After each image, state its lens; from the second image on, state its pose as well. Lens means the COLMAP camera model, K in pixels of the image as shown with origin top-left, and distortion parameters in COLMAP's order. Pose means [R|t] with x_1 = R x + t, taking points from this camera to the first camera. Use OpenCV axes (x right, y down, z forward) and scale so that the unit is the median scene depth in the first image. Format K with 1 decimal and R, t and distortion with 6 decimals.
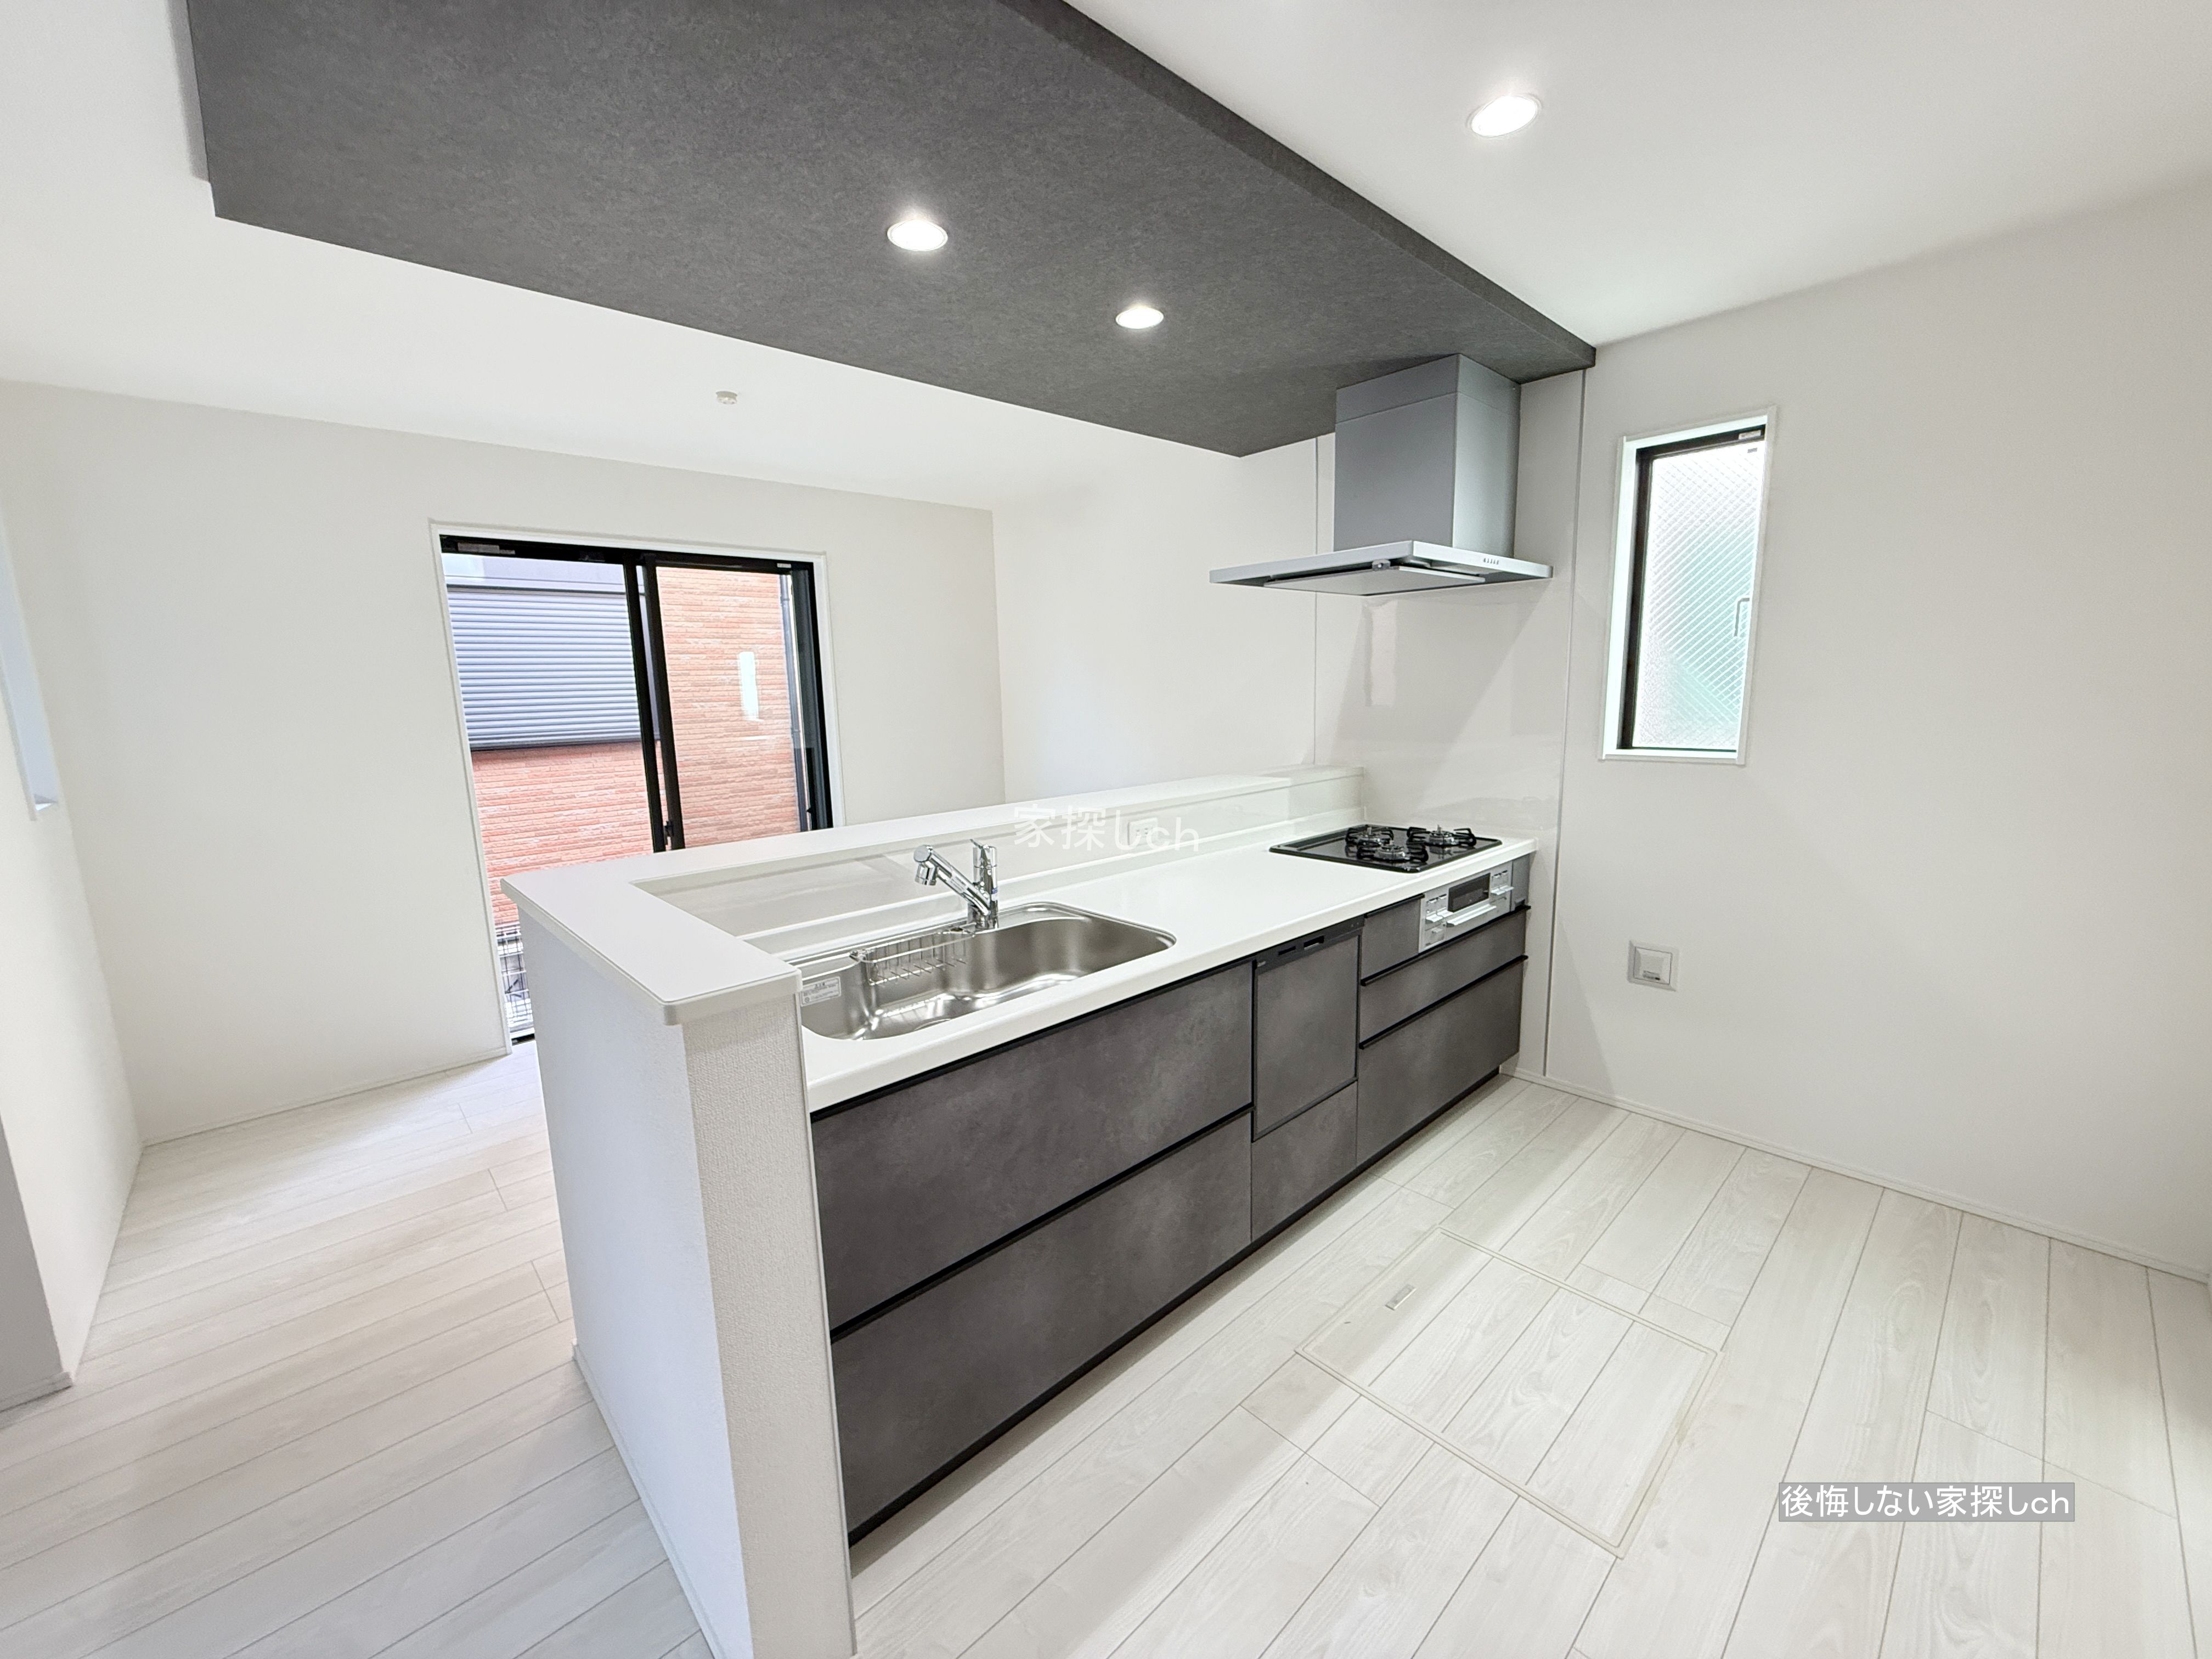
lens RADIAL K [[877.0, 0, 1098.2], [0, 877.0, 831.2], [0, 0, 1]] dist [-0.004423, -0.000084]
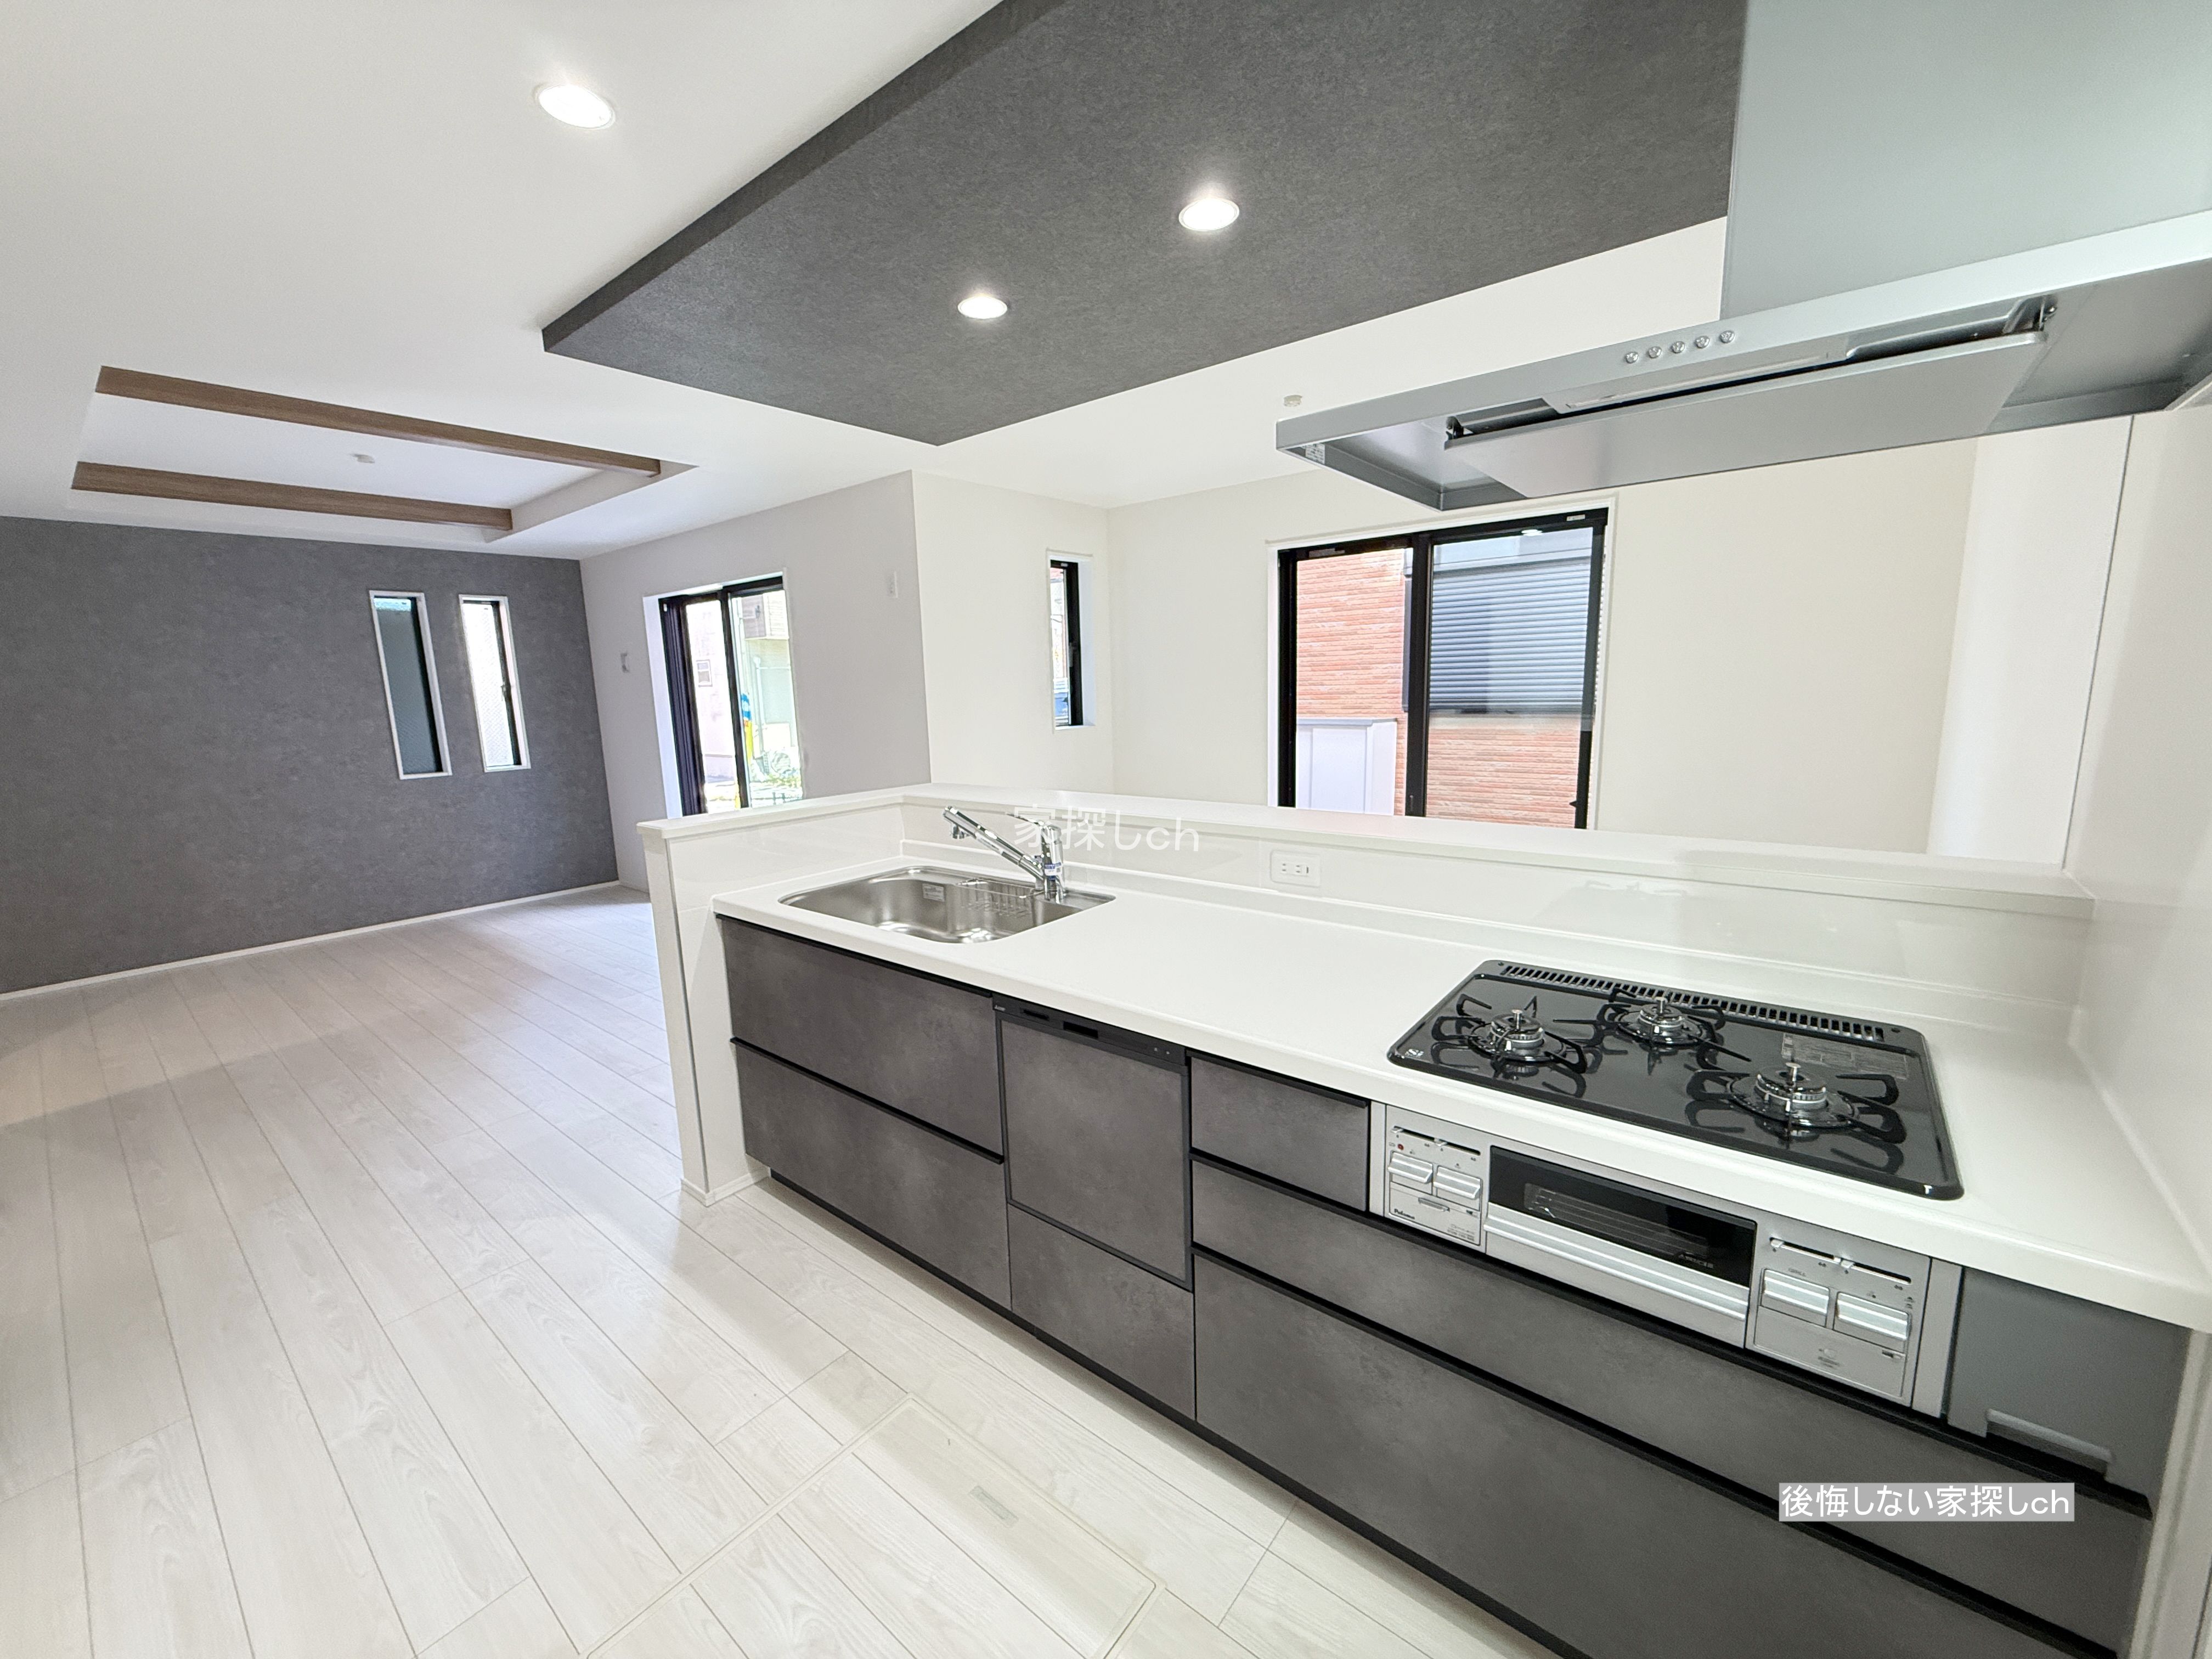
lens RADIAL K [[877.0, 0, 1098.2], [0, 877.0, 830.5], [0, 0, 1]] dist [-0.004423, -0.000084]
pose [[0.143458, 0.188036, -0.971629, 1.001511], [-0.136442, 0.976166, 0.168769, -0.180190], [0.980206, 0.108360, 0.165695, 0.918193]]
